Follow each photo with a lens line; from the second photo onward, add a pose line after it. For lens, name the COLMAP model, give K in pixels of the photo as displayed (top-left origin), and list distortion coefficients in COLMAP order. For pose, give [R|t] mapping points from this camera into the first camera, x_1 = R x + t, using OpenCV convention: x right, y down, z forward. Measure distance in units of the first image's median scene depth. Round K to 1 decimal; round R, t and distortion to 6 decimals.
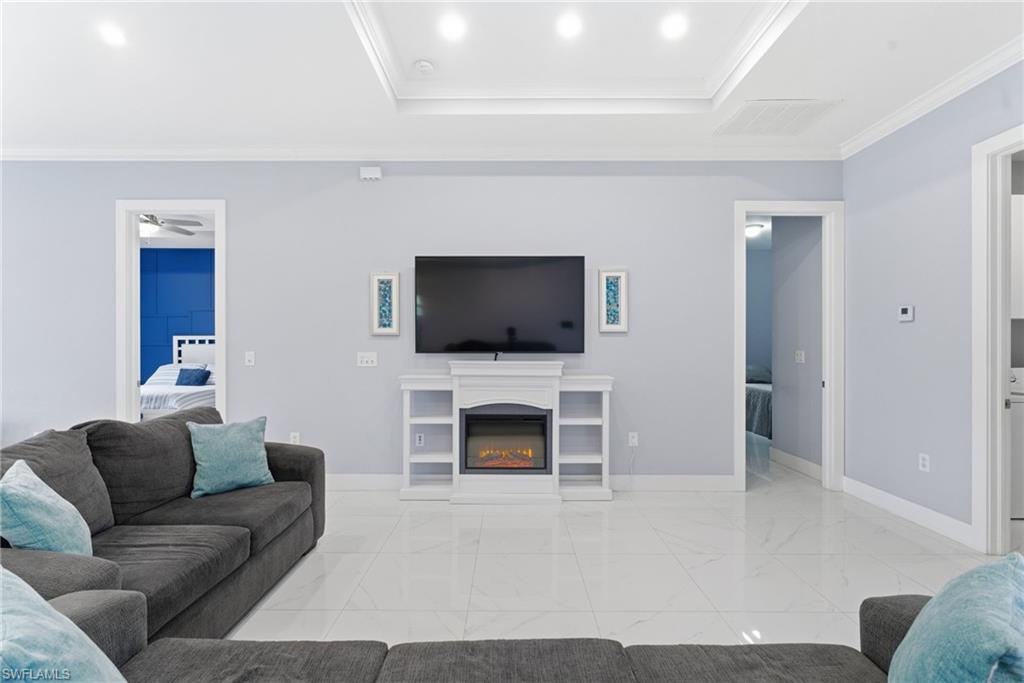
lens RADIAL K [[455.3, 0, 512.1], [0, 455.3, 345.5], [0, 0, 1]] dist [0.000797, 0.000424]
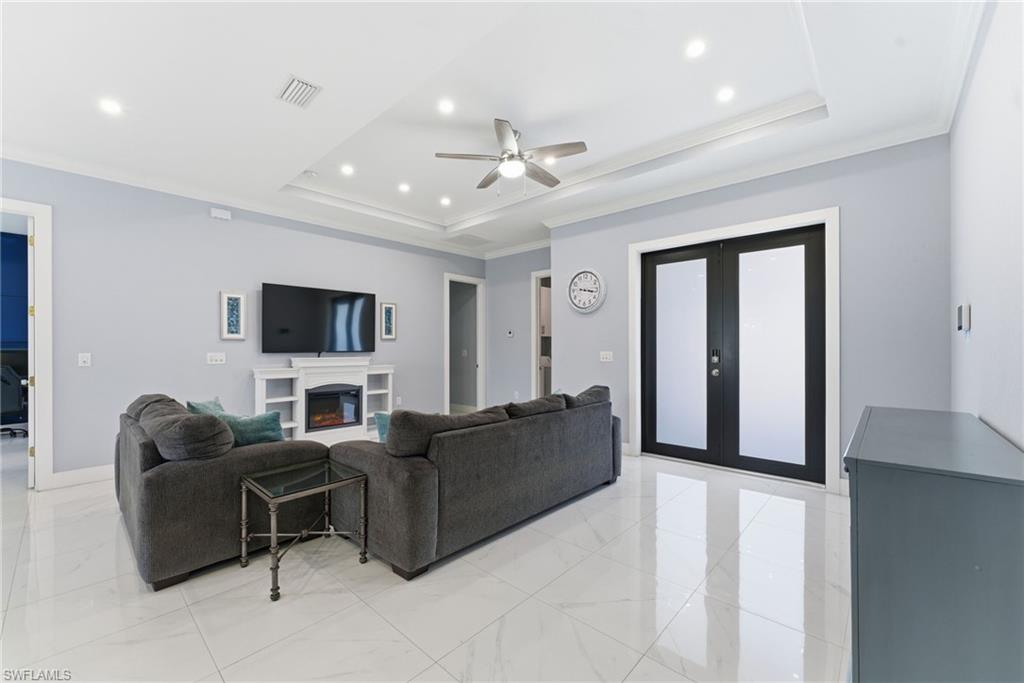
lens RADIAL K [[417.2, 0, 509.5], [0, 417.2, 344.0], [0, 0, 1]] dist [-0.000151, 0.000095]
pose [[0.679098, 0.005212, 0.734029, -0.622736], [0.004078, 0.999933, -0.010873, 0.006452], [-0.734036, 0.010377, 0.679031, -0.400701]]
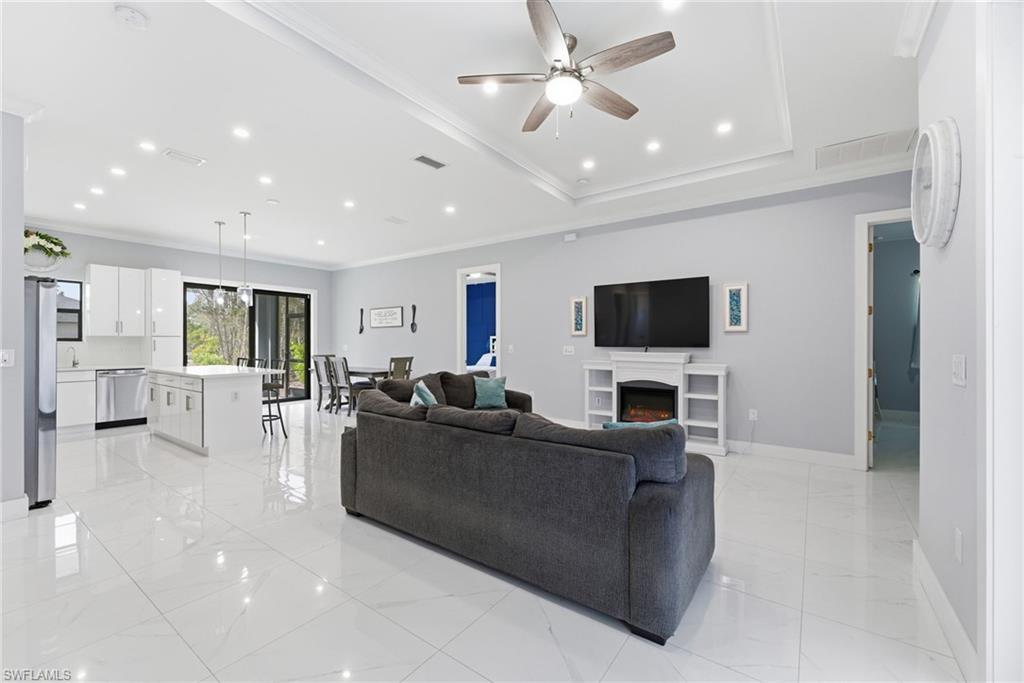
lens RADIAL K [[419.0, 0, 512.0], [0, 419.0, 341.5], [0, 0, 1]] dist [0.000880, 0.000265]
pose [[0.811292, -0.000815, -0.584641, 0.405614], [-0.000579, 0.999997, -0.002198, 0.002059], [0.584641, 0.002122, 0.811289, -0.355245]]
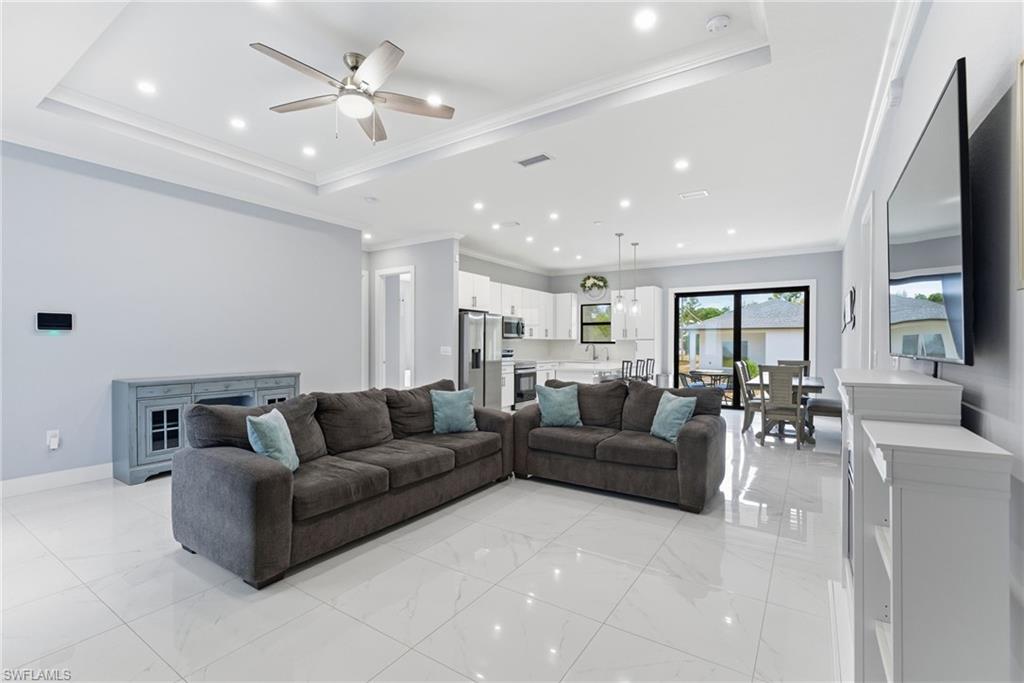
lens RADIAL K [[455.3, 0, 512.1], [0, 455.3, 345.5], [0, 0, 1]] dist [0.000797, 0.000424]
pose [[-0.551007, -0.000904, -0.834500, 0.582342], [-0.003905, 0.999991, 0.001495, 0.006862], [0.834491, 0.004083, -0.551006, 0.904936]]
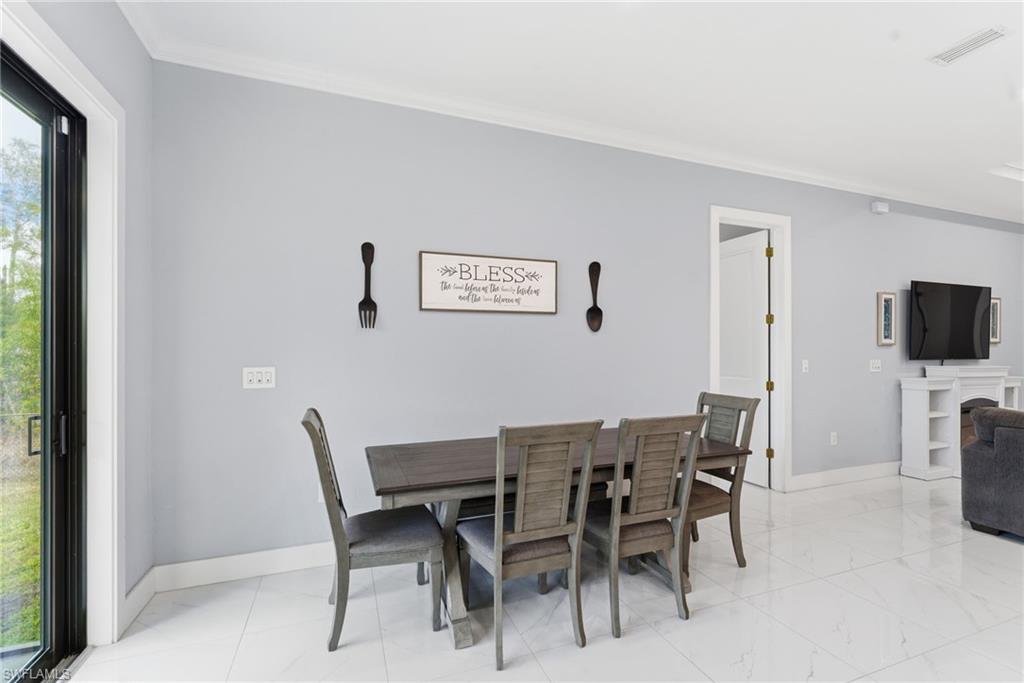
lens RADIAL K [[455.3, 0, 512.1], [0, 455.3, 345.5], [0, 0, 1]] dist [0.000797, 0.000424]
pose [[0.931925, 0.003819, 0.362630, -1.621928], [0.000483, 0.999931, -0.011772, -0.008476], [-0.362650, 0.011146, 0.931859, 0.250843]]
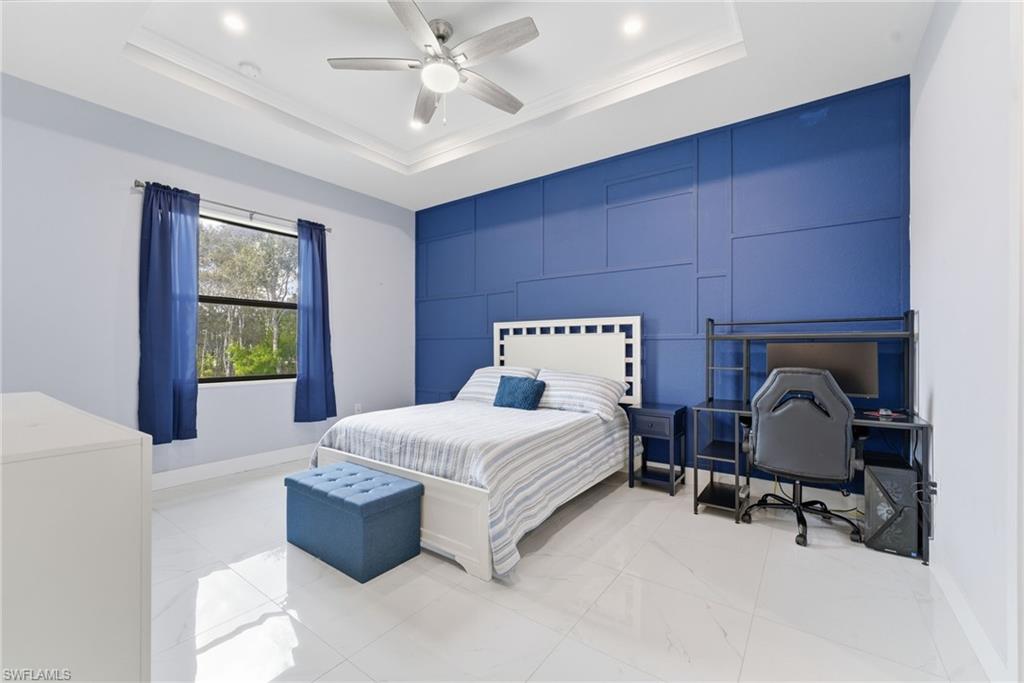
lens RADIAL K [[417.2, 0, 509.5], [0, 417.2, 344.0], [0, 0, 1]] dist [-0.000151, 0.000095]
pose [[0.805496, -0.002743, -0.592594, -0.754865], [-0.002193, 0.999969, -0.007609, 0.027025], [0.592597, 0.007428, 0.805465, 1.078265]]
